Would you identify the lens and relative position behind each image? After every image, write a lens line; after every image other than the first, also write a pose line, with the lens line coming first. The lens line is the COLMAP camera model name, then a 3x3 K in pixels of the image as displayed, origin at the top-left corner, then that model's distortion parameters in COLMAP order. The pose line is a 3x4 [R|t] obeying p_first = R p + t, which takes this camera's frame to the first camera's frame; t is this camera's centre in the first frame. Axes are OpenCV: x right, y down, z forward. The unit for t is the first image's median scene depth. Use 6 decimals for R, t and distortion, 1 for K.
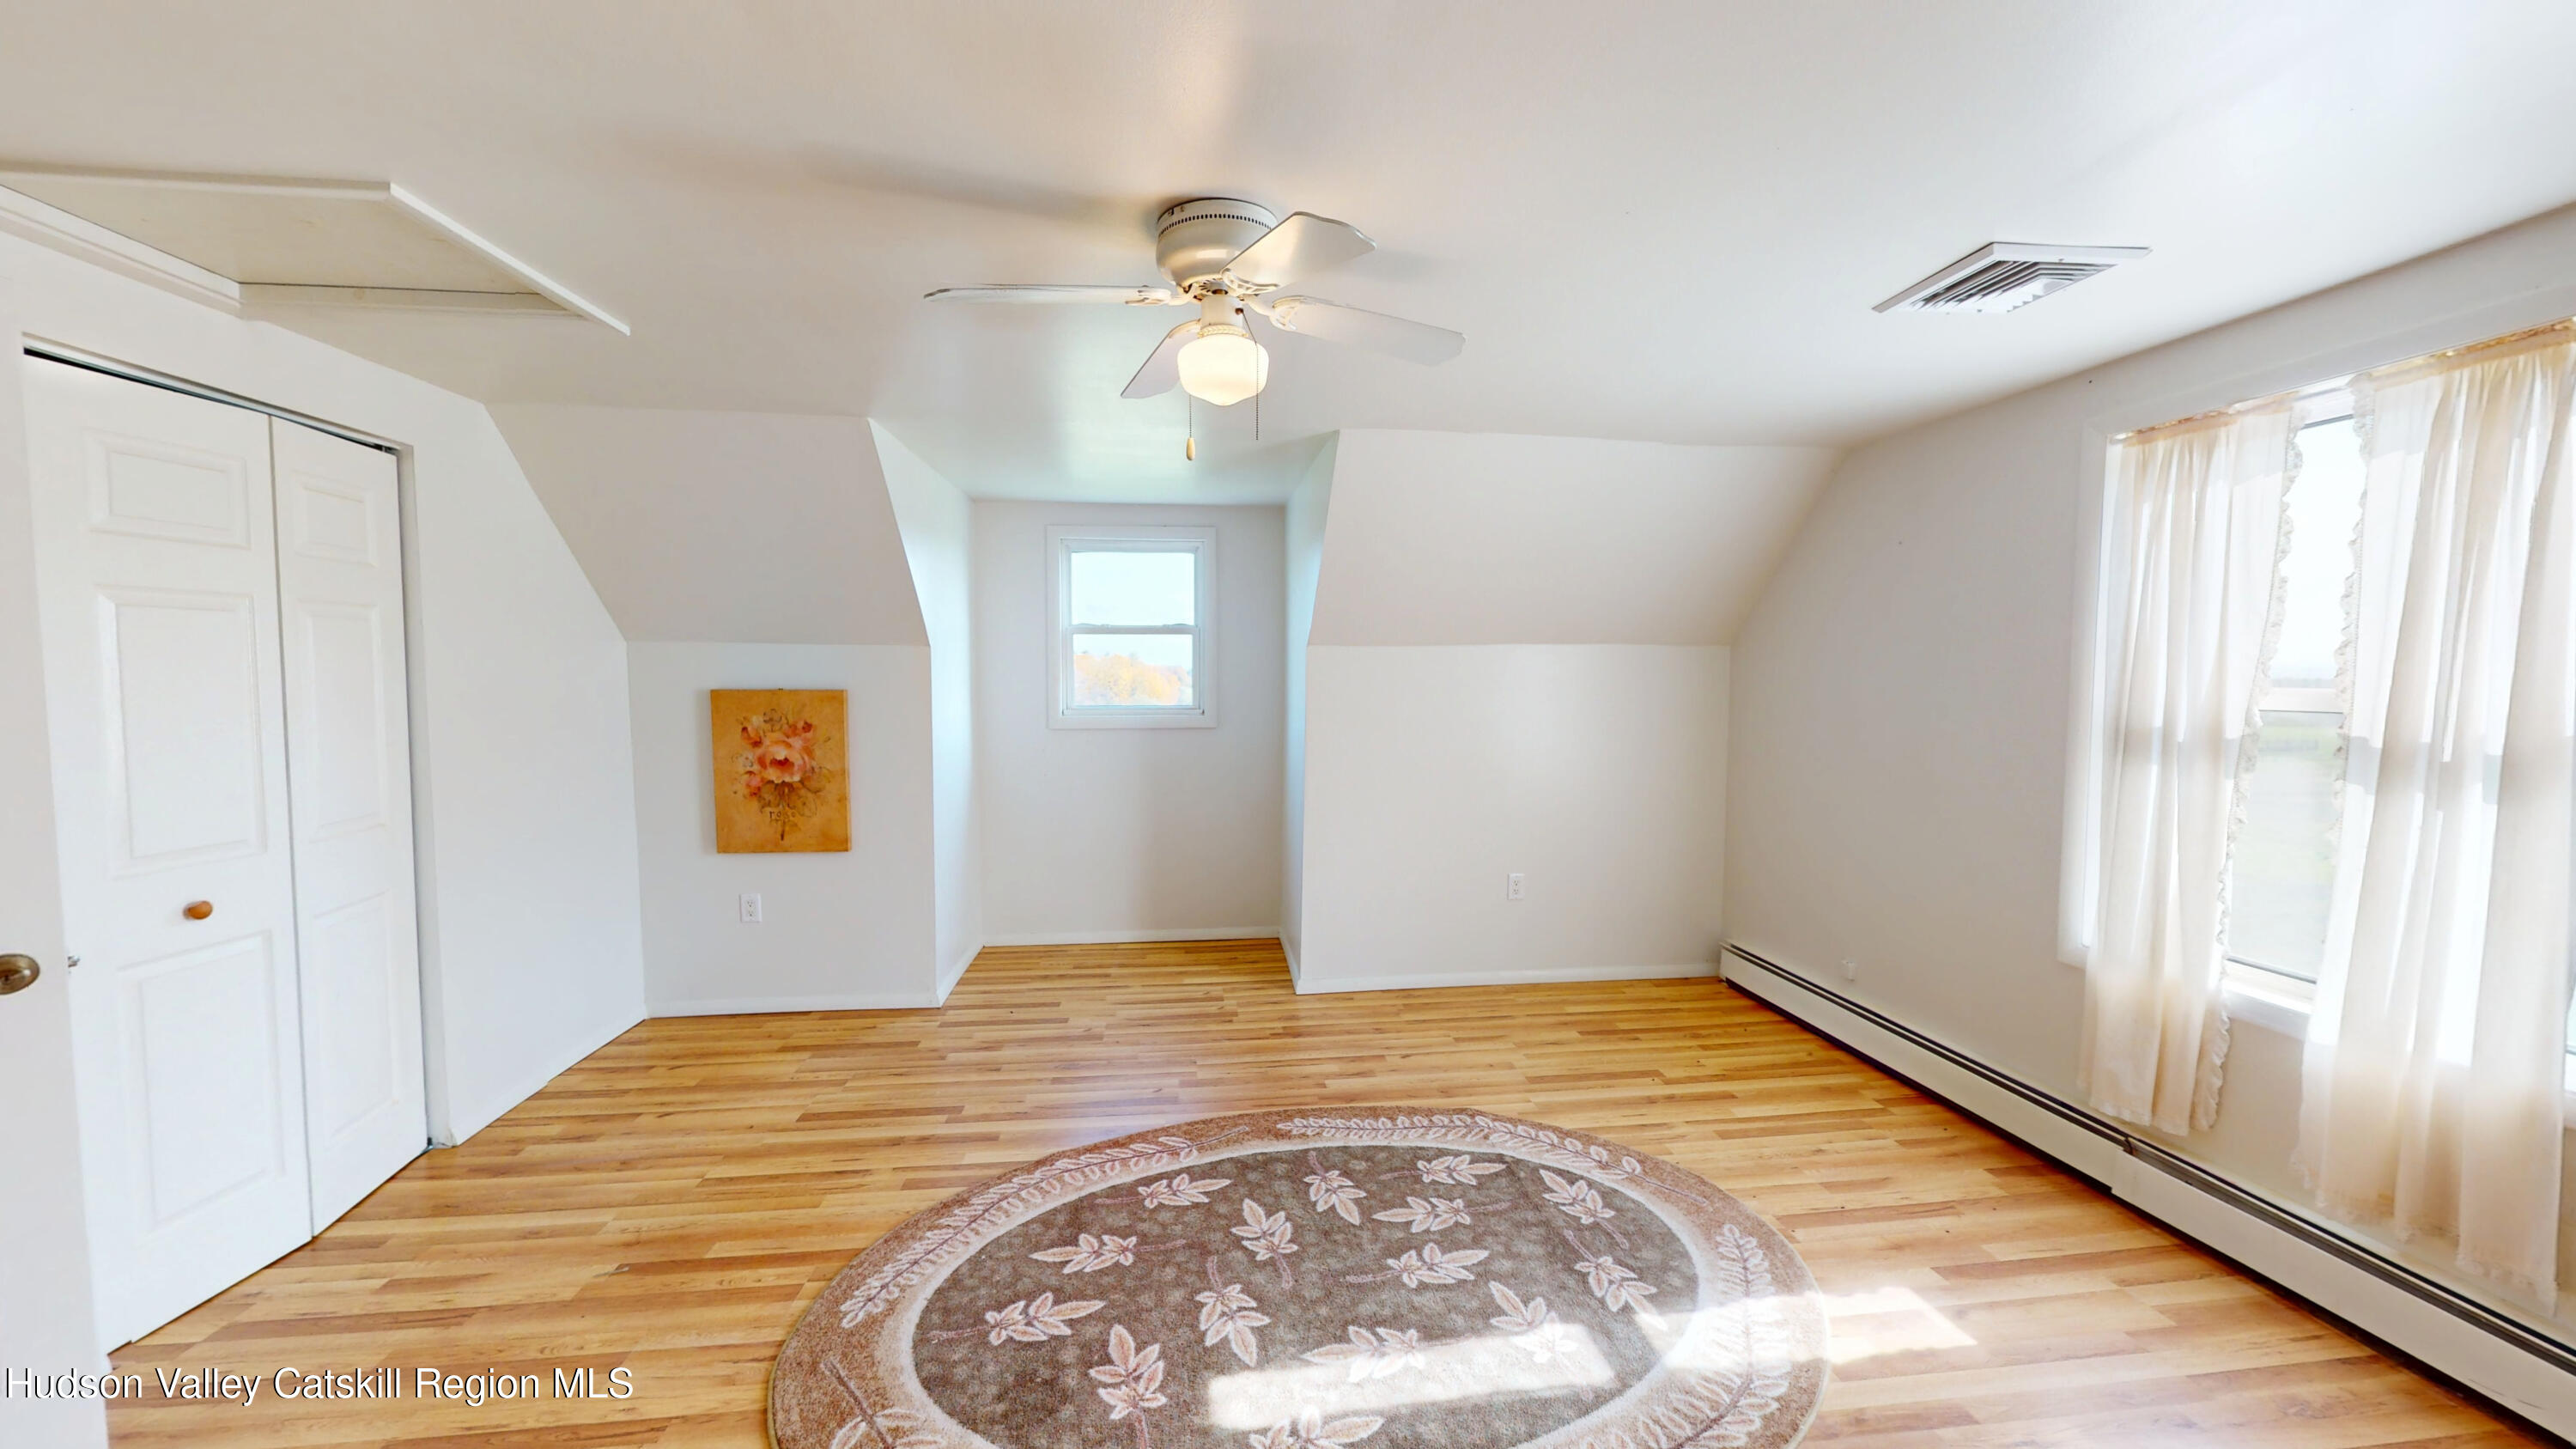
lens RADIAL K [[945.1, 0, 1287.4], [0, 945.1, 725.7], [0, 0, 1]] dist [-0.000348, -0.000089]
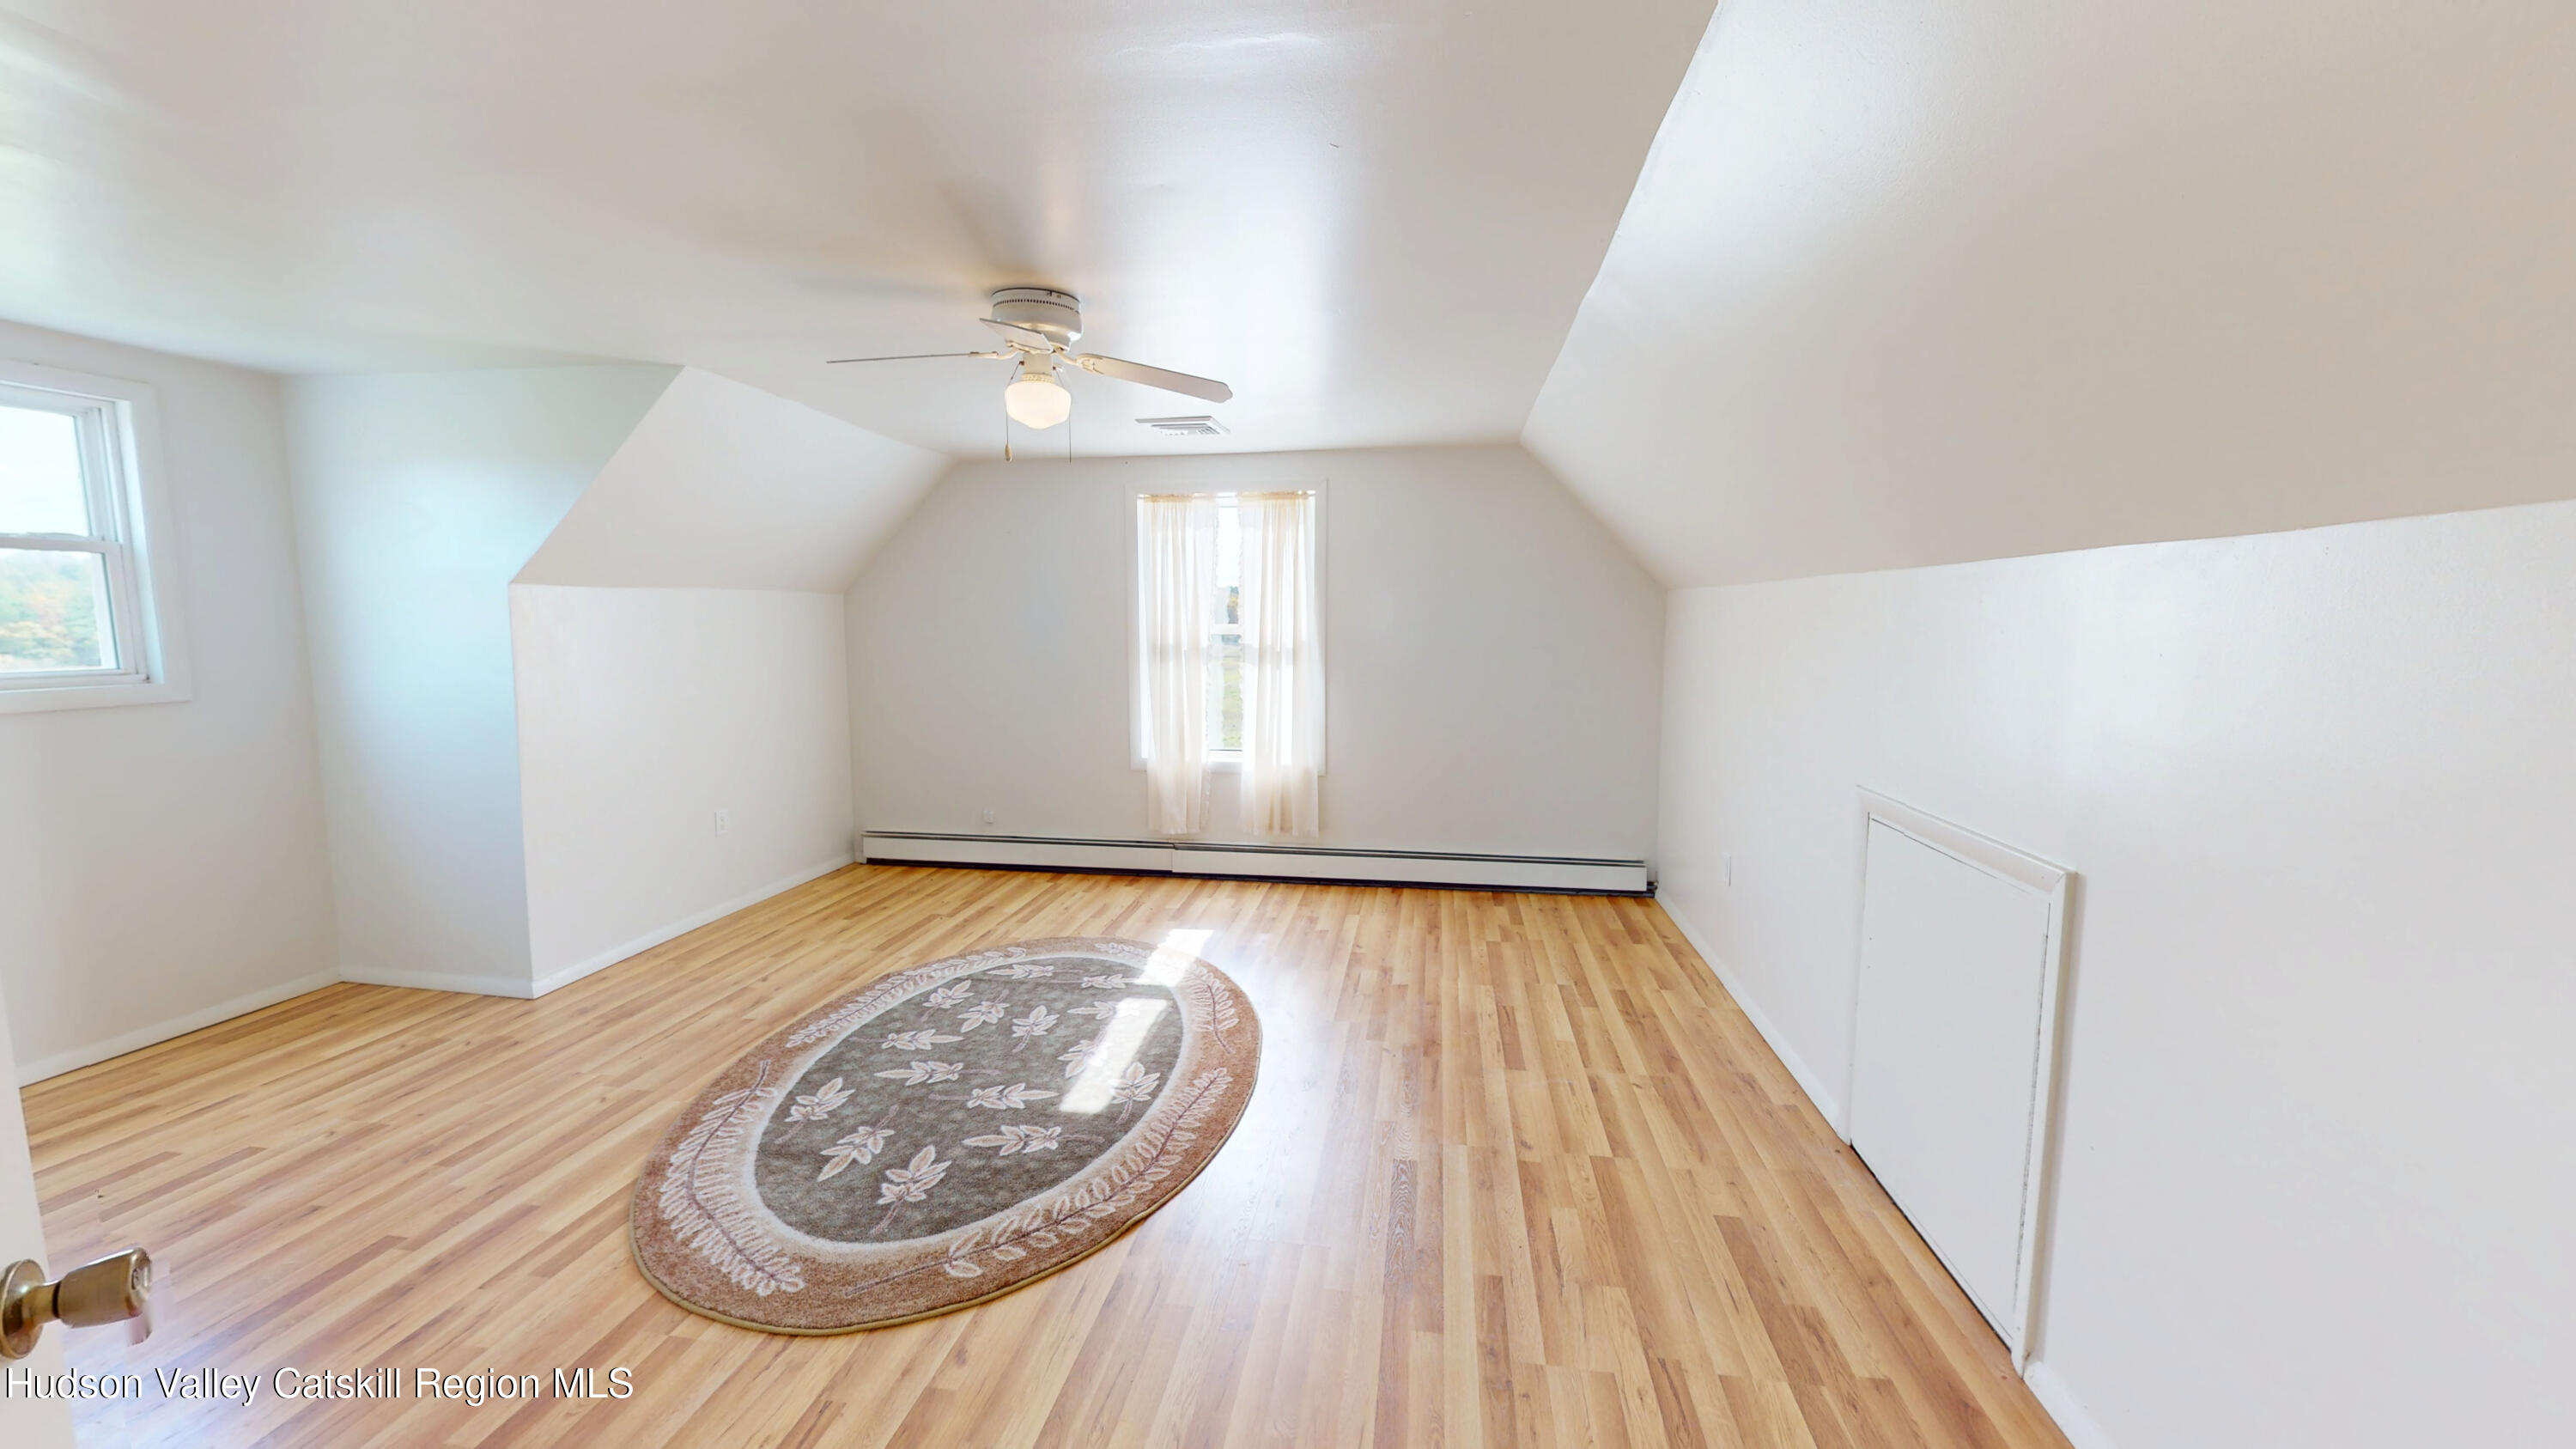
lens RADIAL K [[945.1, 0, 1287.4], [0, 945.1, 725.7], [0, 0, 1]] dist [-0.000348, -0.000089]
pose [[0.269778, -0.110290, 0.956585, -0.887309], [0.052909, 0.993616, 0.099638, -0.011217], [-0.961468, 0.023732, 0.273891, 0.170389]]
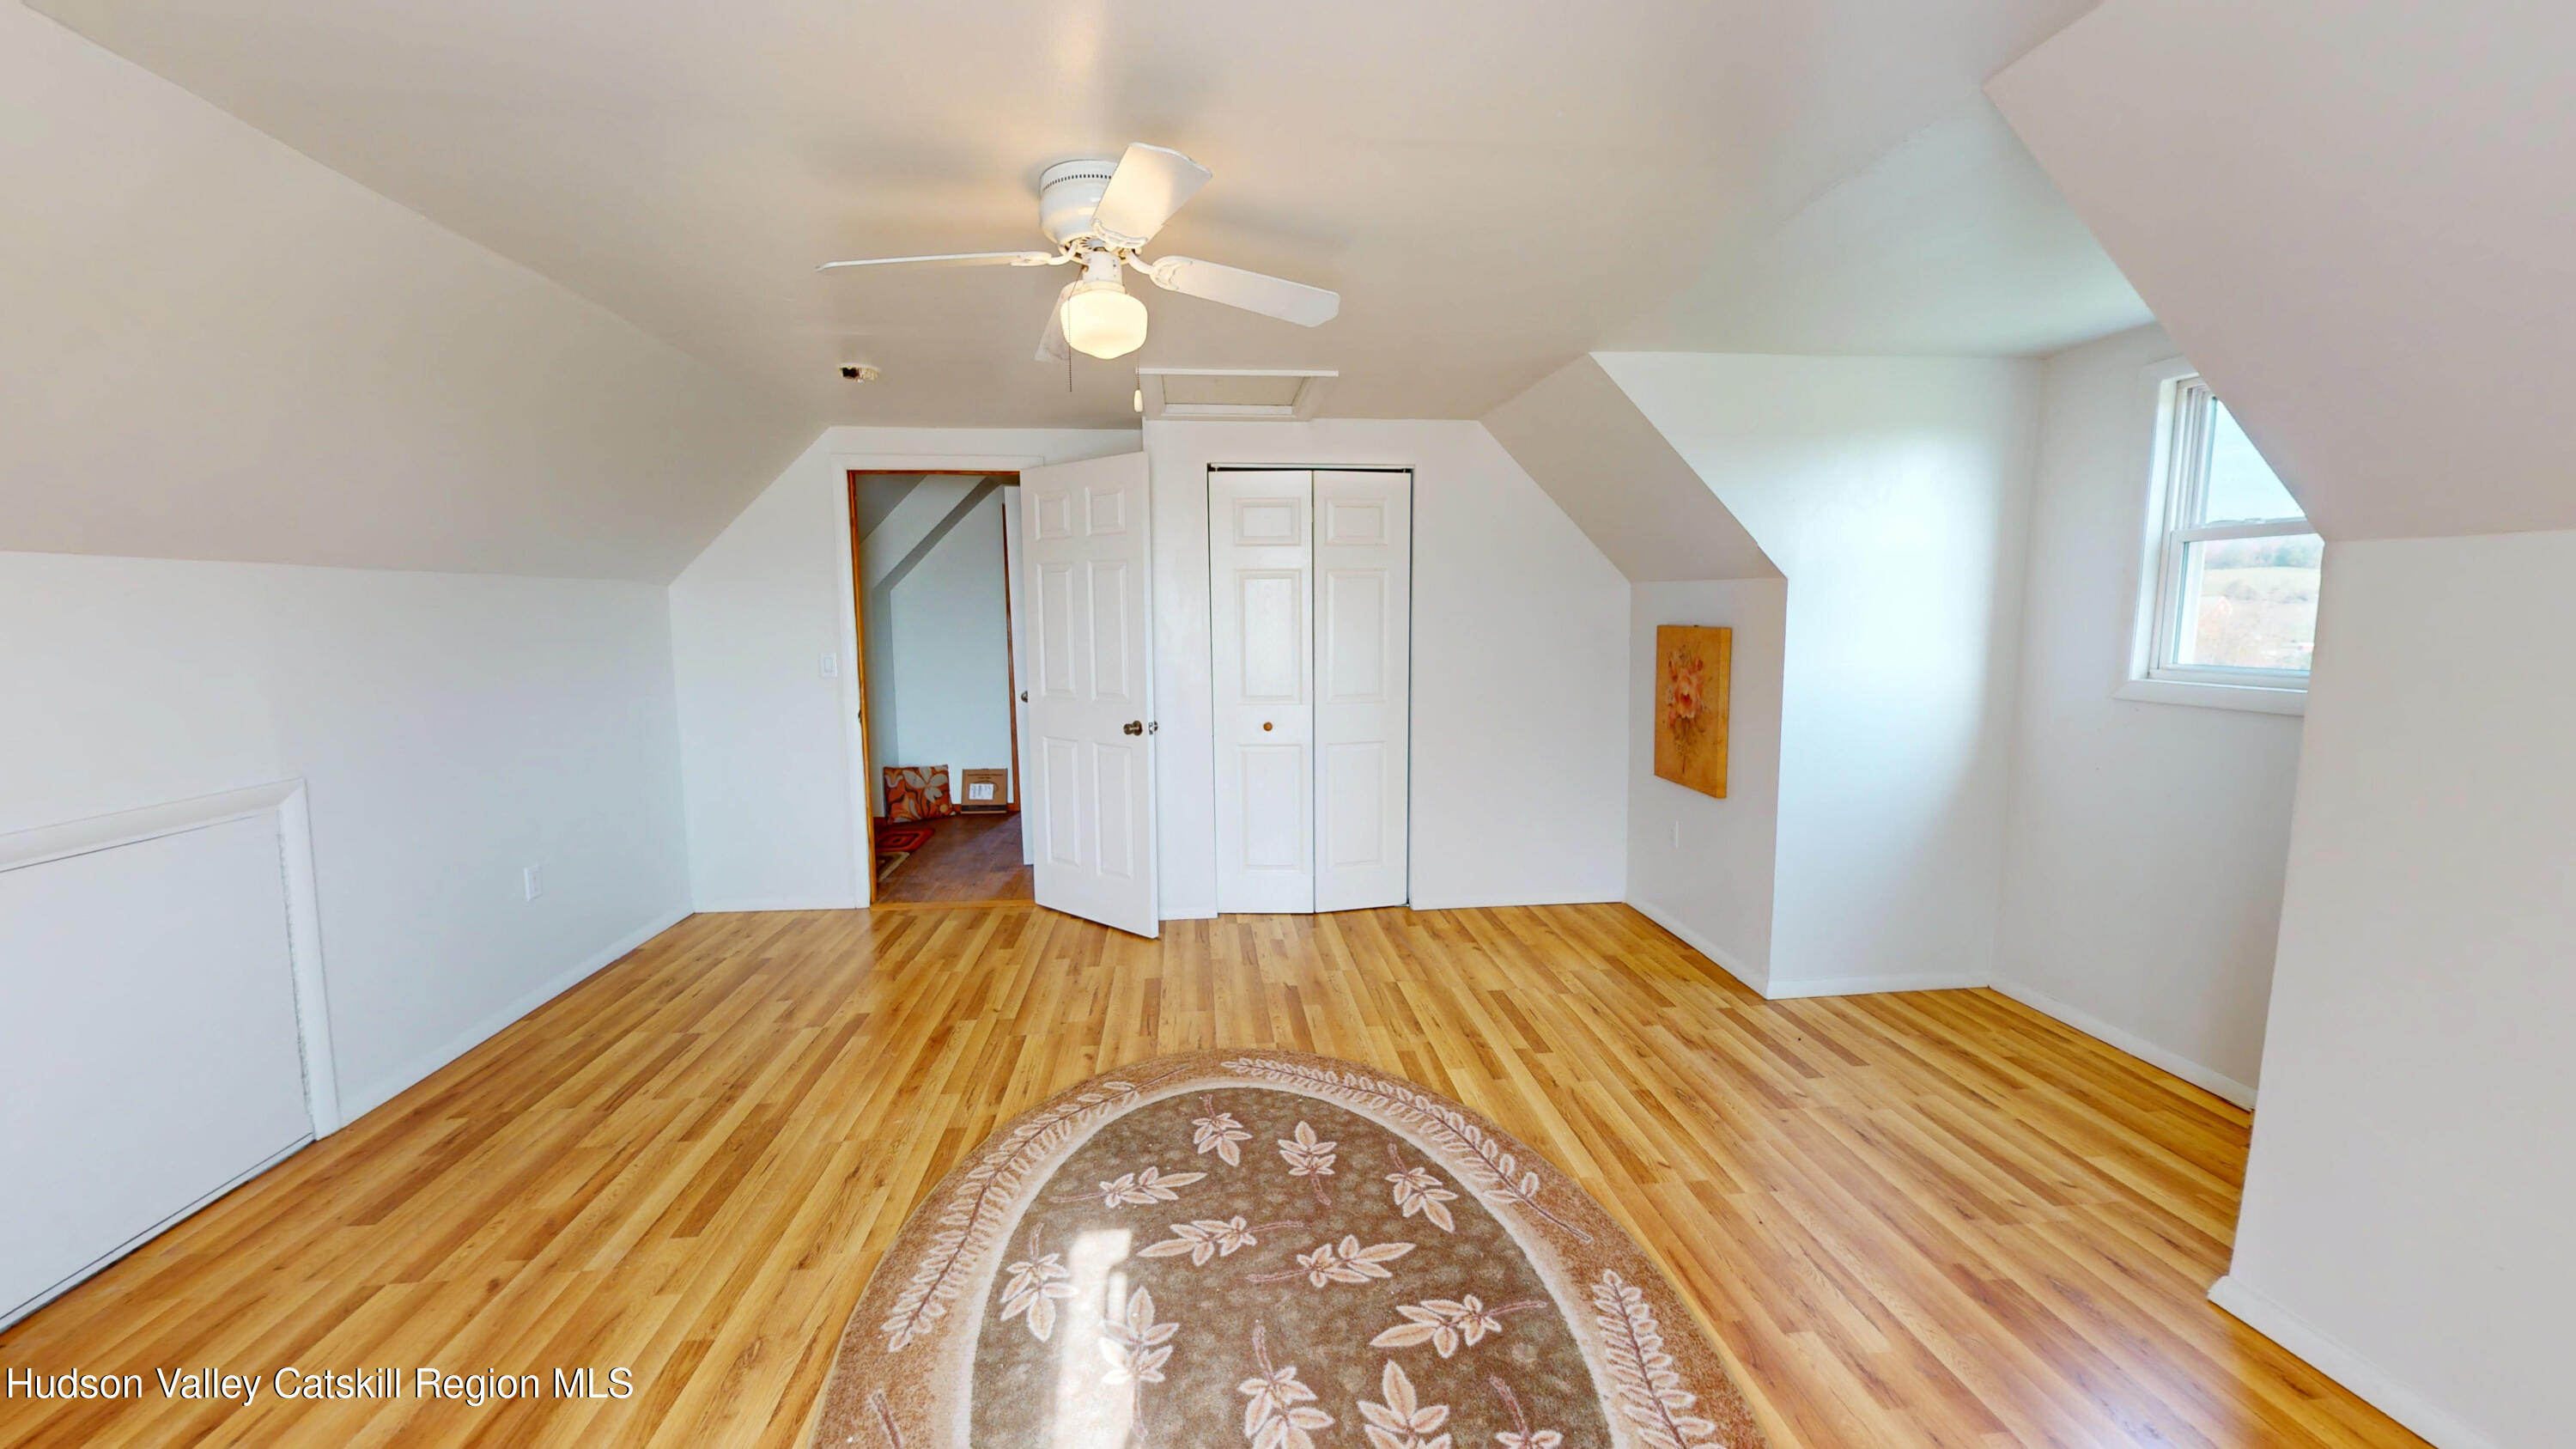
lens RADIAL K [[945.1, 0, 1287.4], [0, 945.1, 725.7], [0, 0, 1]] dist [-0.000348, -0.000089]
pose [[-0.011700, 0.121610, -0.992509, 0.669324], [-0.055210, 0.990984, 0.122074, -0.045057], [0.998406, 0.056225, -0.004880, 0.794036]]
